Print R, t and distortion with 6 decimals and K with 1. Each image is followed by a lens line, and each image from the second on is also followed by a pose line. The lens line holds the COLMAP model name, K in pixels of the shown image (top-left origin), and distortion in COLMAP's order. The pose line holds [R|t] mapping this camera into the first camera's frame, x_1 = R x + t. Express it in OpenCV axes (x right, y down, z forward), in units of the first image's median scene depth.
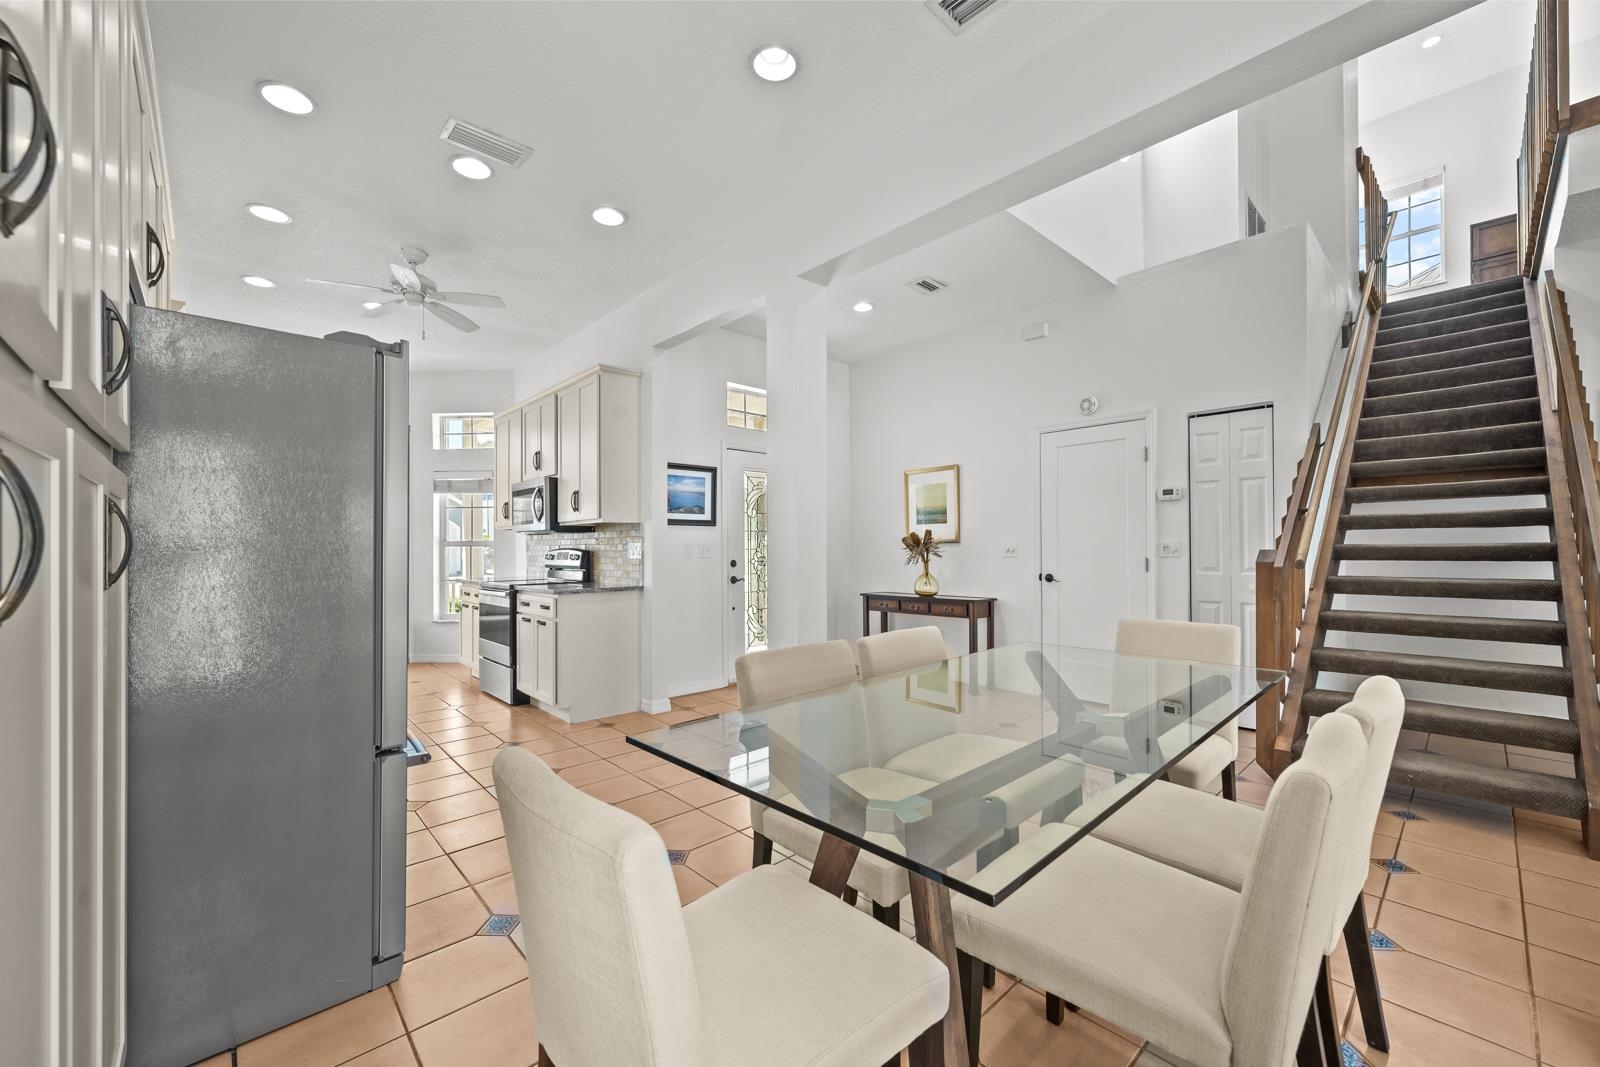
lens RADIAL K [[631.2, 0, 796.3], [0, 631.2, 544.2], [0, 0, 1]] dist [0.002297, 0.000578]
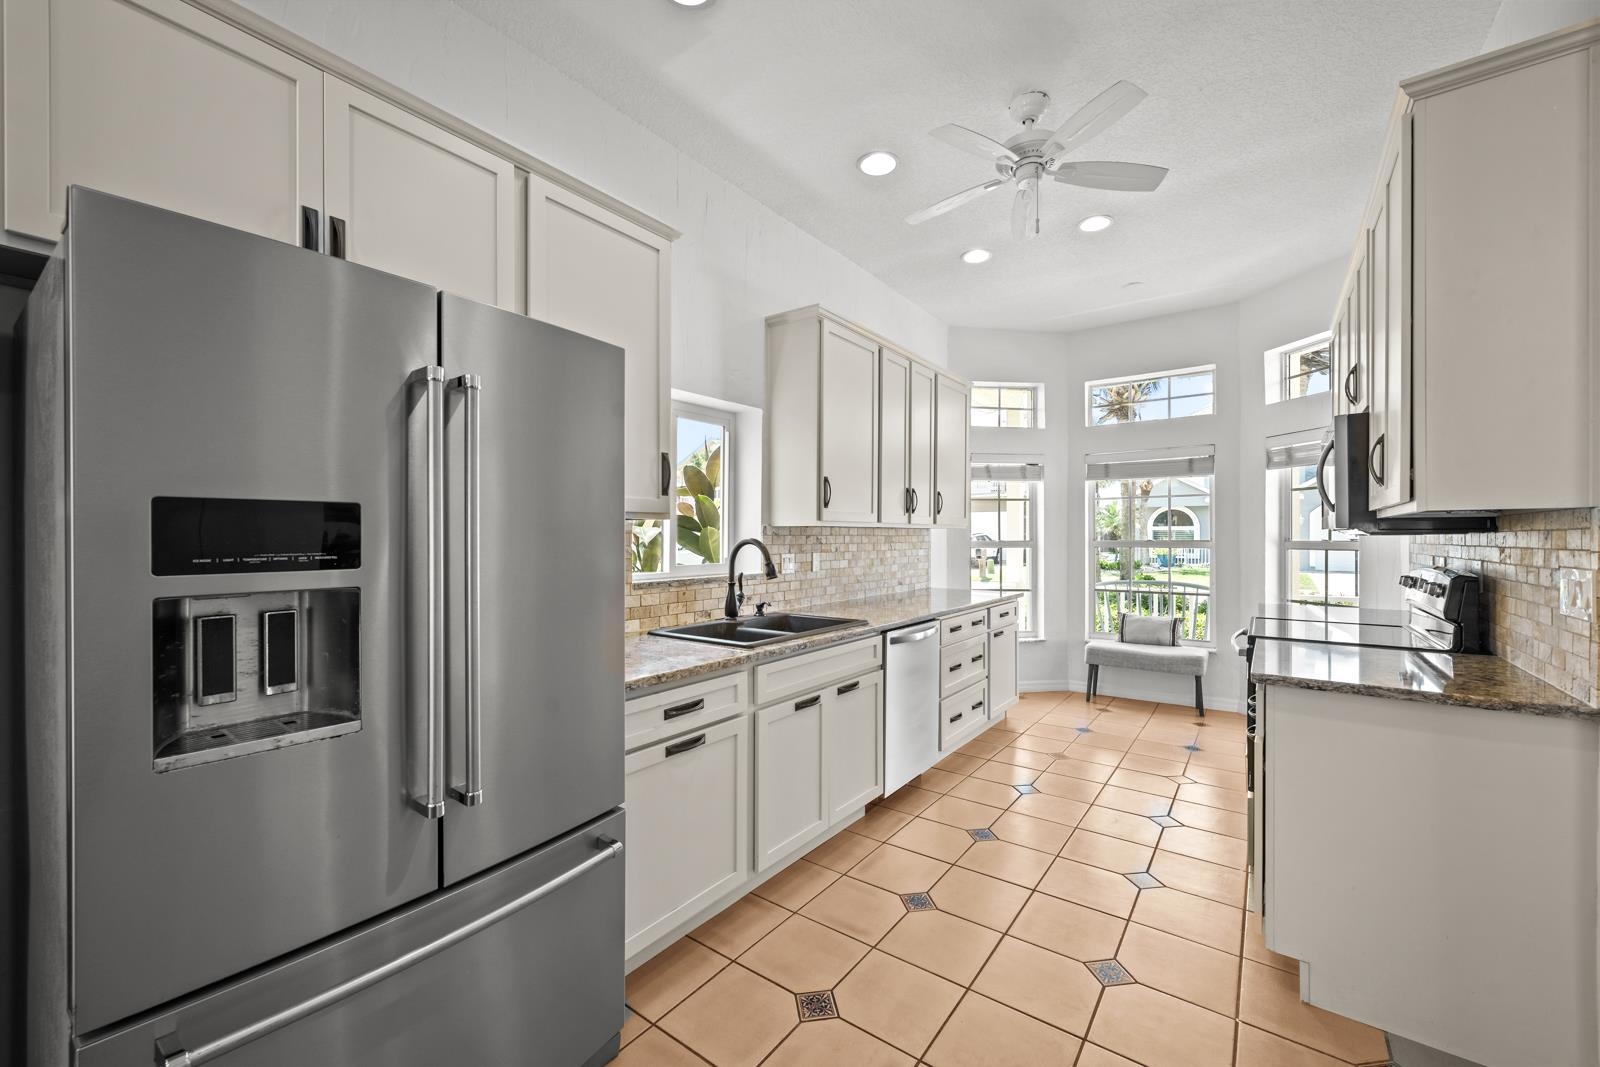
lens RADIAL K [[640.4, 0, 795.5], [0, 640.4, 536.0], [0, 0, 1]] dist [-0.002238, -0.000005]
pose [[0.186933, 0.003429, -0.982367, -0.006733], [0.002587, 0.999989, 0.003983, -0.019485], [0.982369, -0.003286, 0.186922, 0.500395]]
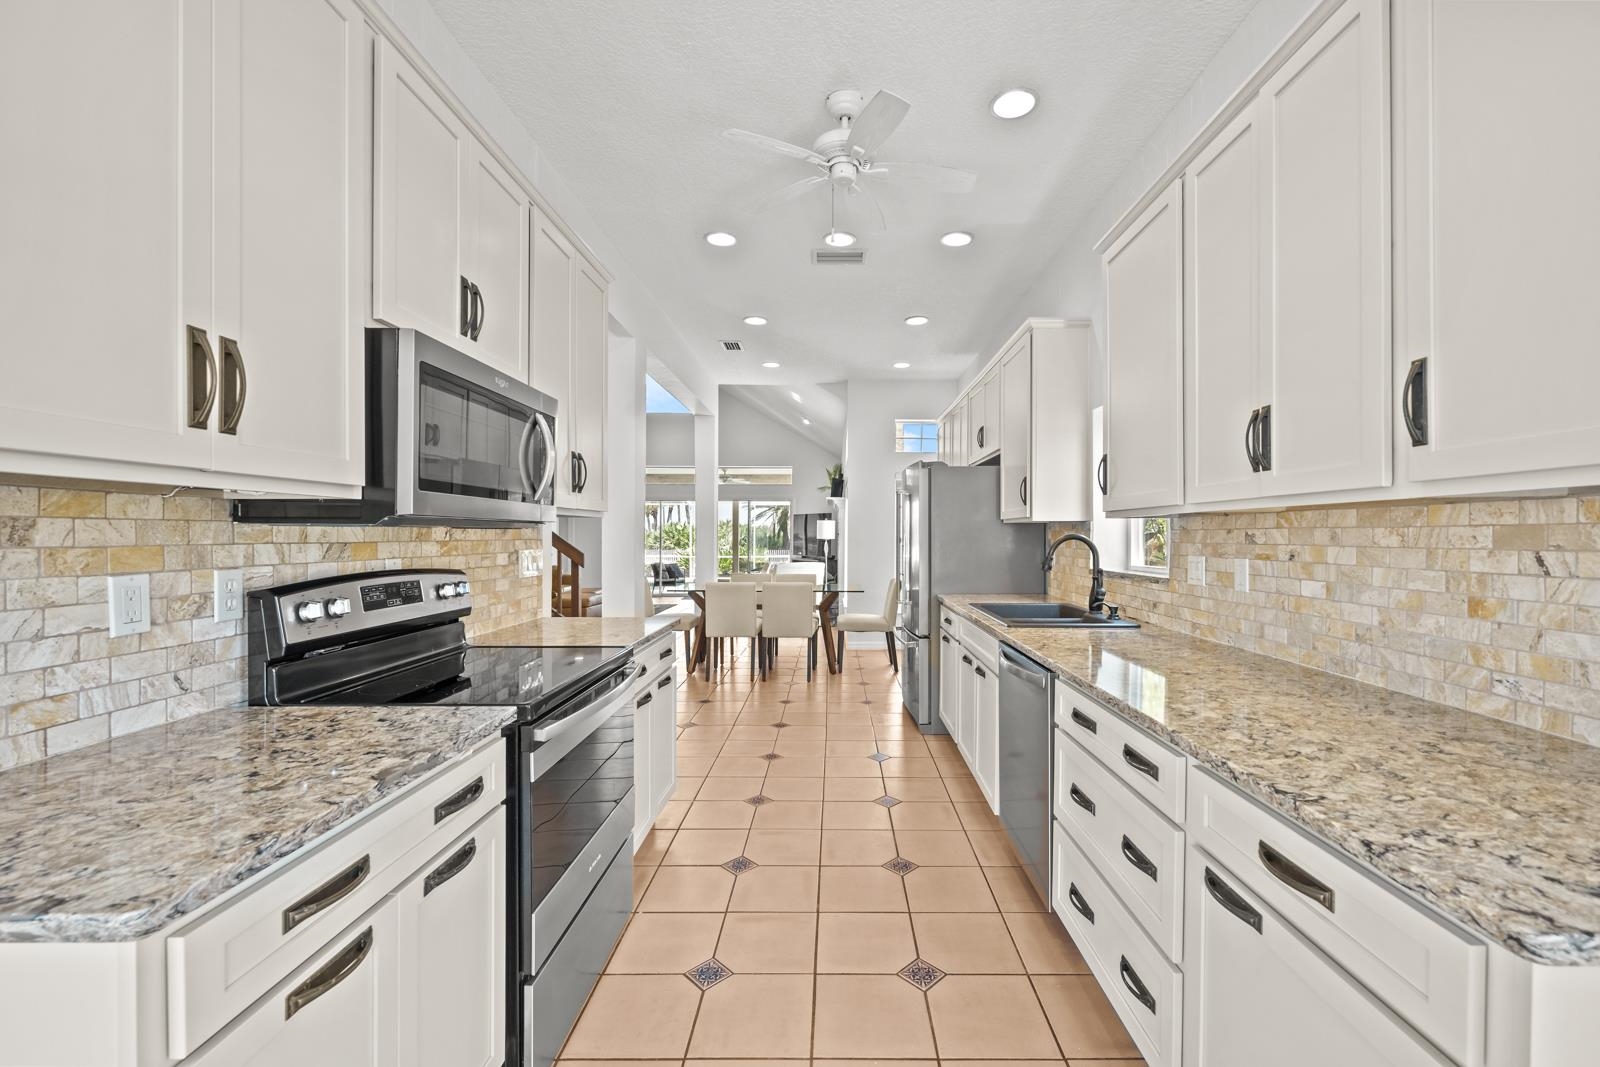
lens RADIAL K [[684.2, 0, 832.7], [0, 684.2, 526.5], [0, 0, 1]] dist [-0.000644, -0.000042]
pose [[-0.738744, 0.013239, 0.673856, -0.821885], [0.000405, 0.999816, -0.019199, -0.010323], [-0.673986, -0.013911, -0.738613, 1.174035]]
